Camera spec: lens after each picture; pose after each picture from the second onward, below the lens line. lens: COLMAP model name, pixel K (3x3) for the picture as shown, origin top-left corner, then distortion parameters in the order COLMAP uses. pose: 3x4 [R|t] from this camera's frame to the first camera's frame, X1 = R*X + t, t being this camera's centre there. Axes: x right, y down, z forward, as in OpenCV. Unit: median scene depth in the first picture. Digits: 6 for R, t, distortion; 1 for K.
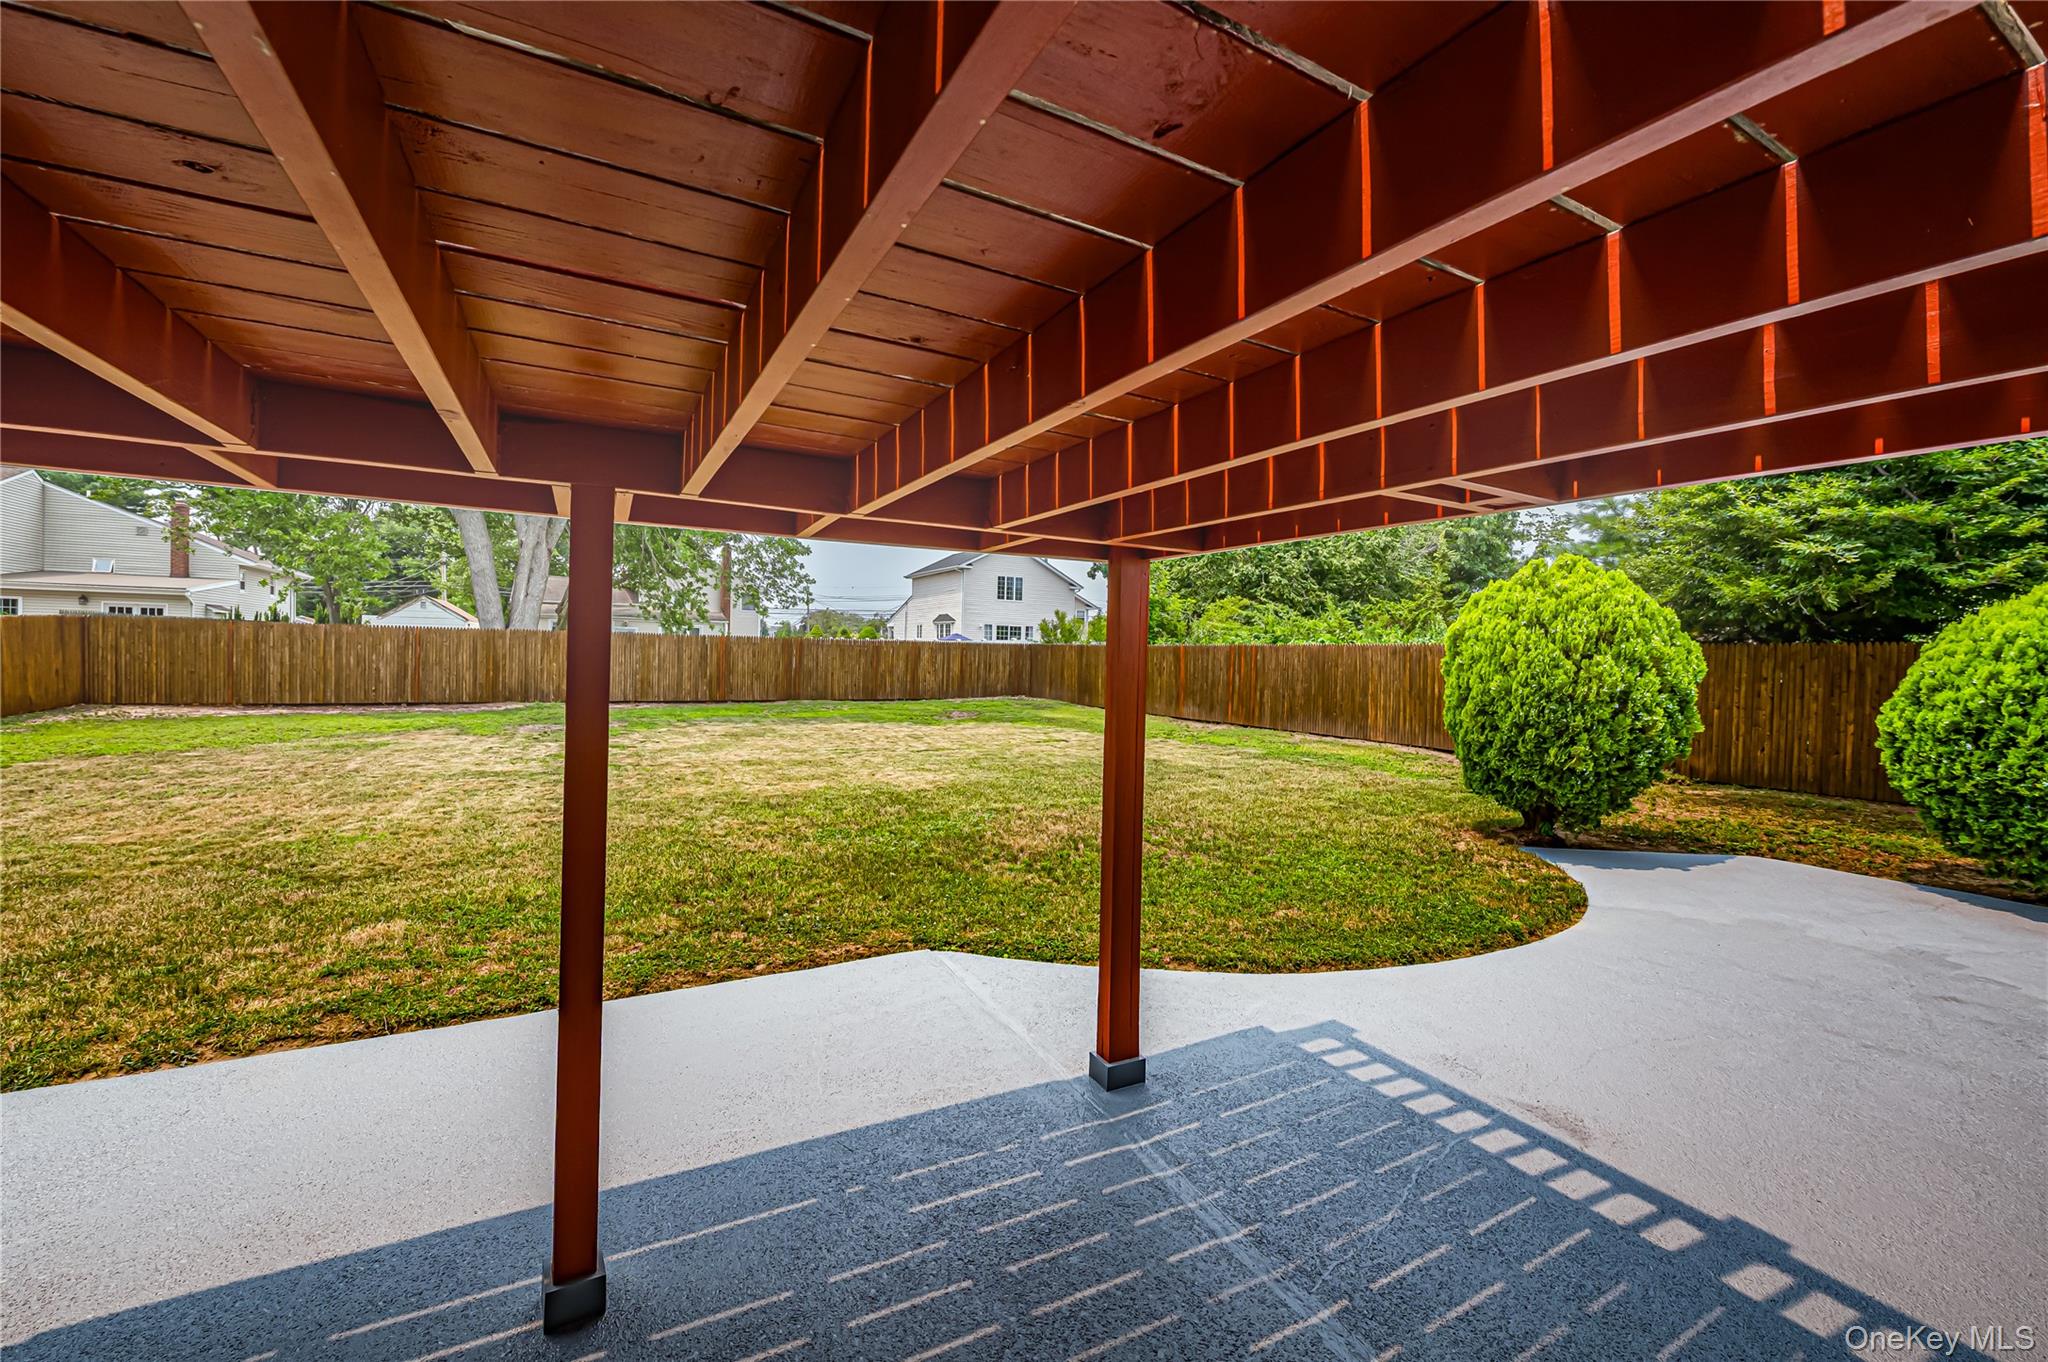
lens RADIAL K [[813.2, 0, 1024.2], [0, 813.2, 663.6], [0, 0, 1]] dist [-0.002080, -0.000107]
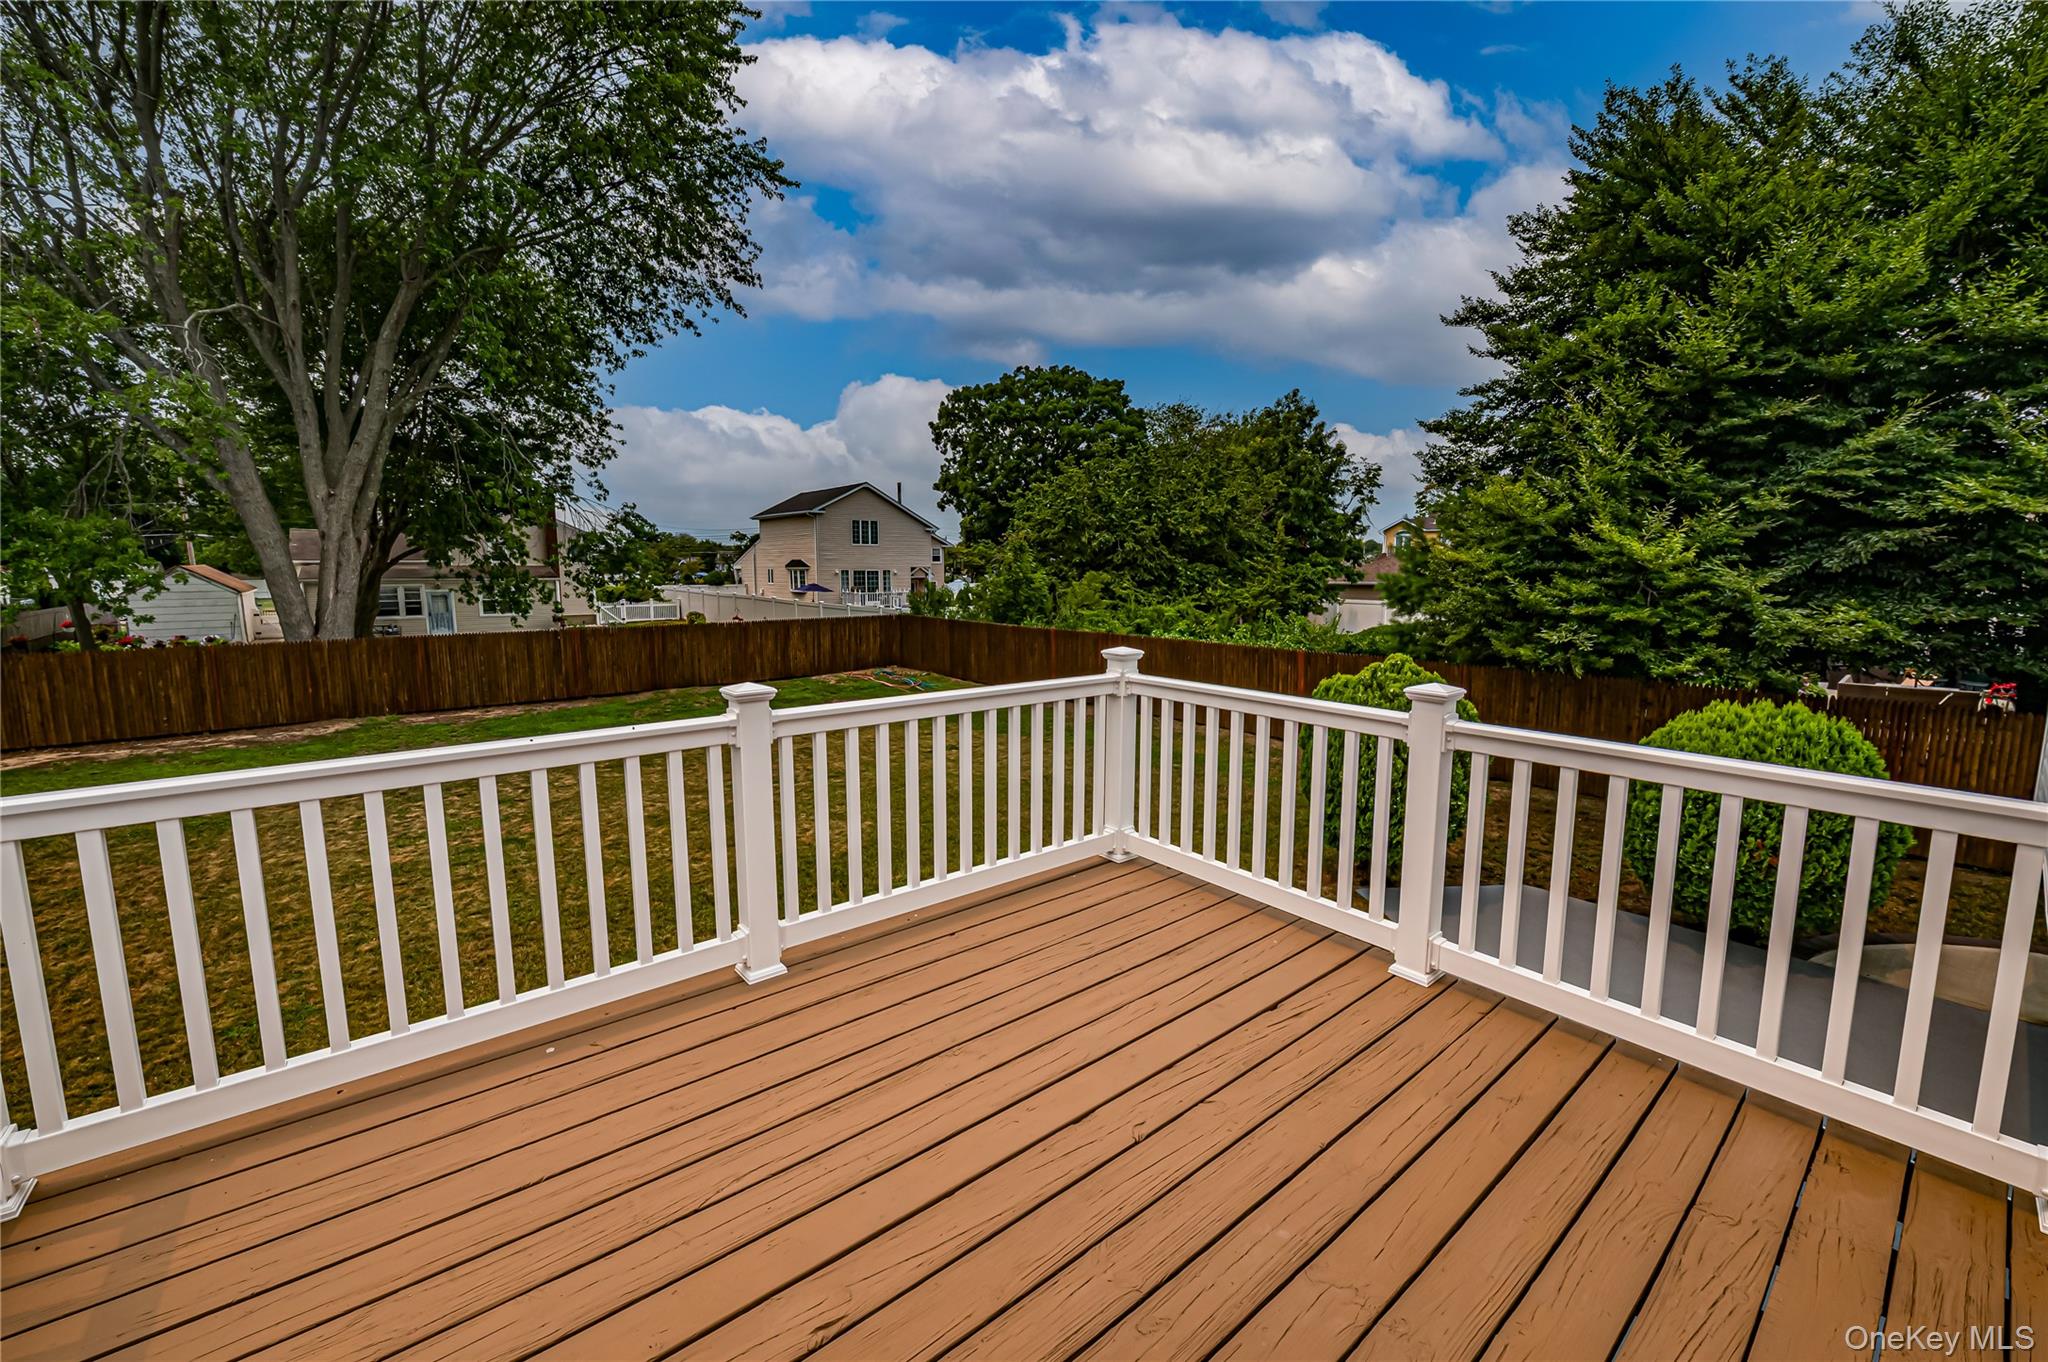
lens RADIAL K [[813.2, 0, 1024.2], [0, 813.2, 663.6], [0, 0, 1]] dist [-0.002080, -0.000107]
pose [[0.981772, -0.045567, 0.184521, -0.091599], [0.023698, 0.992608, 0.119031, -0.252599], [-0.188581, -0.112489, 0.975594, -0.078615]]
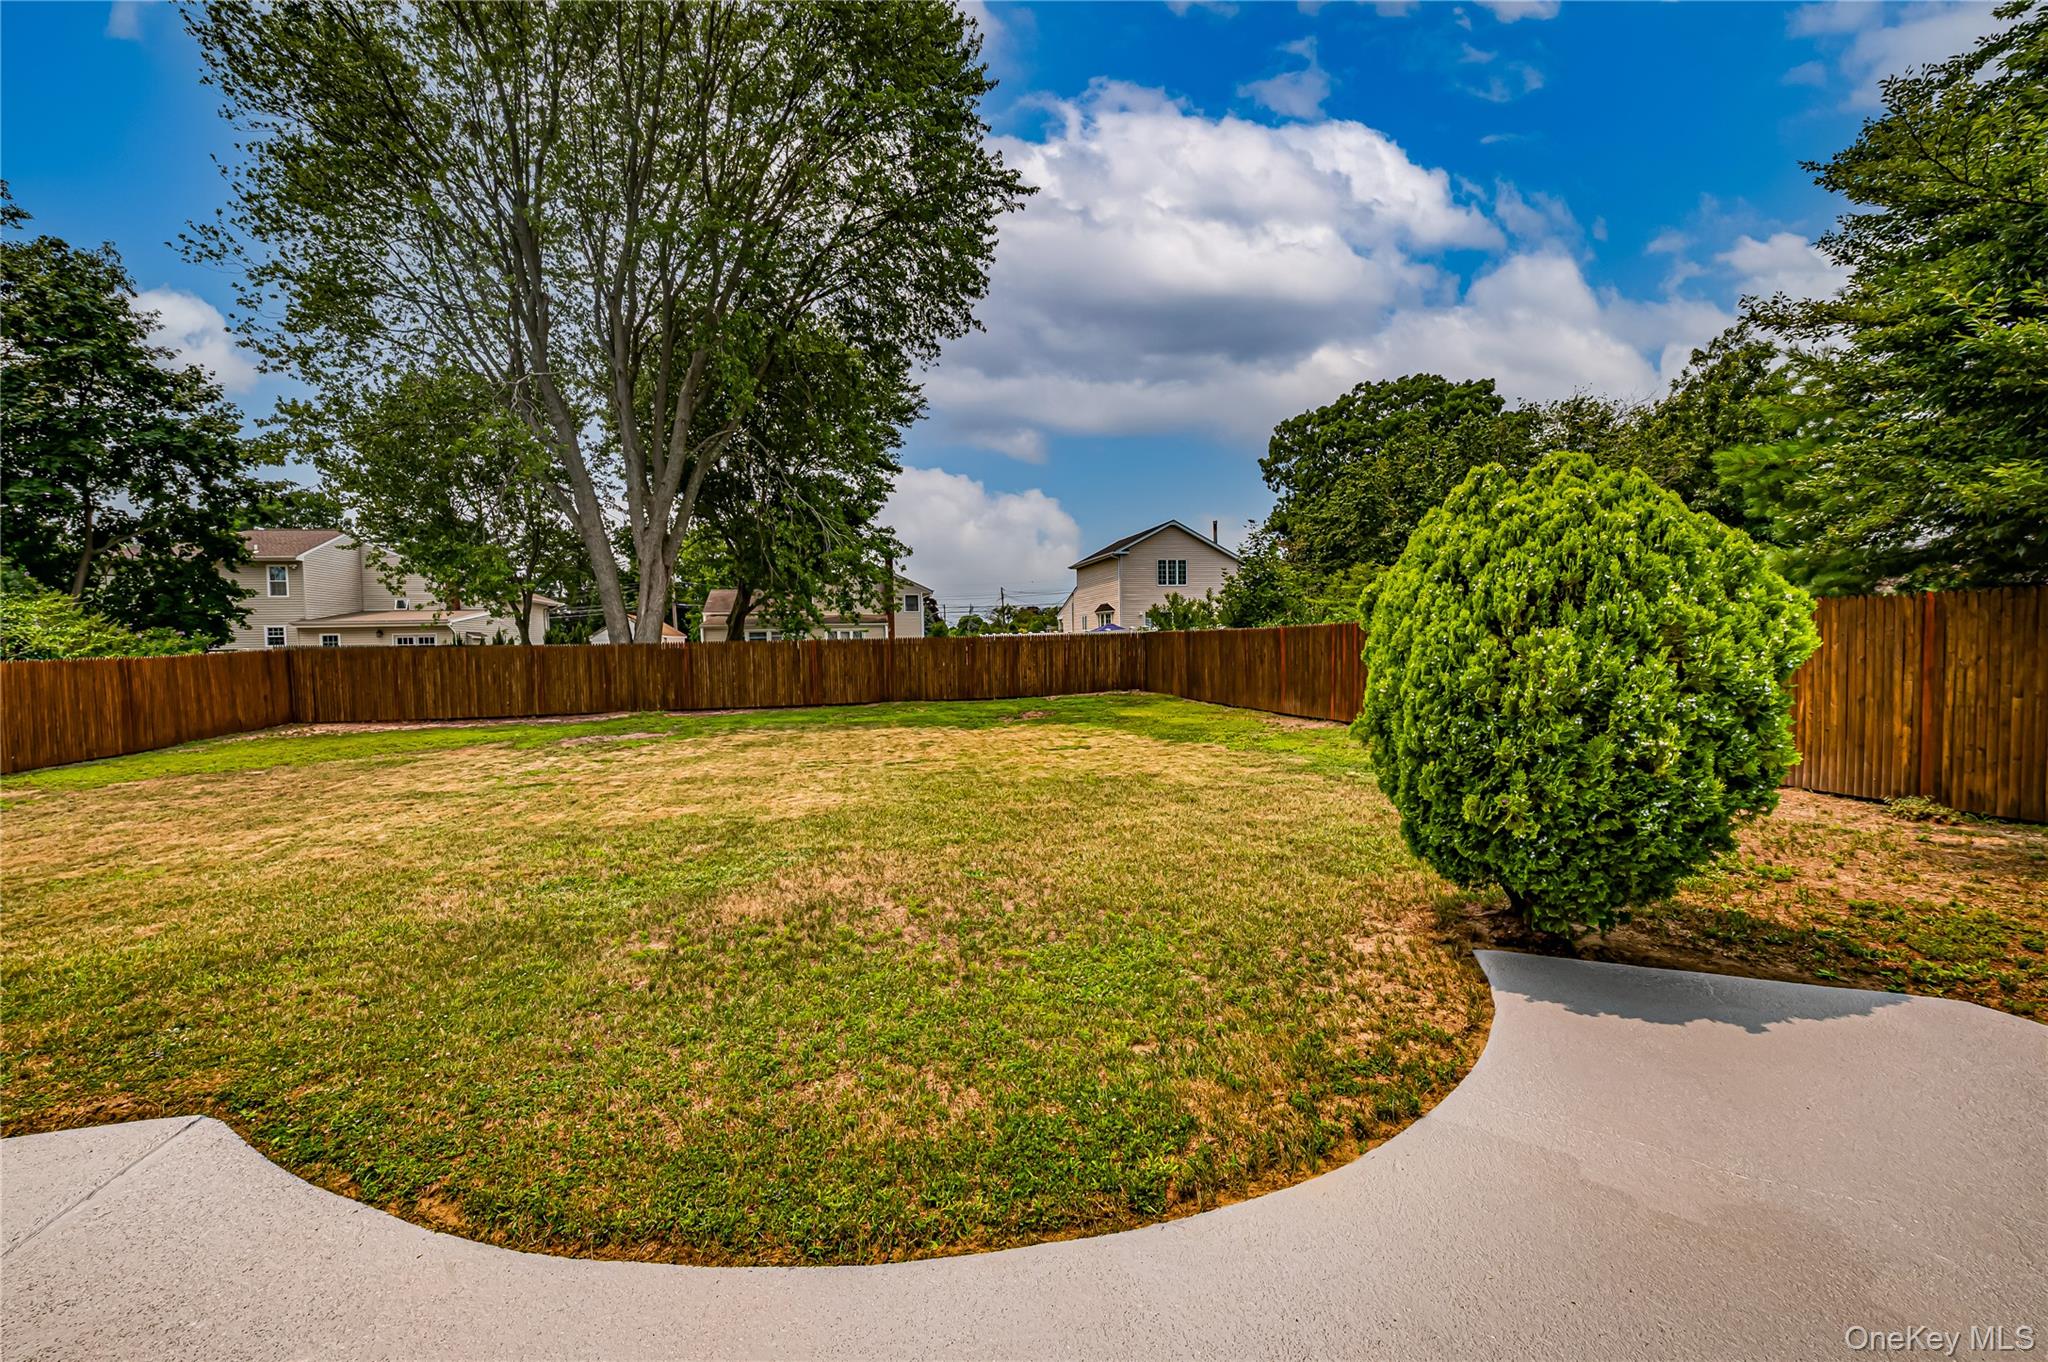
lens RADIAL K [[806.7, 0, 1035.2], [0, 806.7, 680.7], [0, 0, 1]] dist [-0.000881, 0.000060]
pose [[0.962170, -0.032126, -0.270550, 0.419982], [0.041324, 0.998743, 0.028368, -0.003037], [0.269298, -0.038475, 0.962288, 0.312901]]
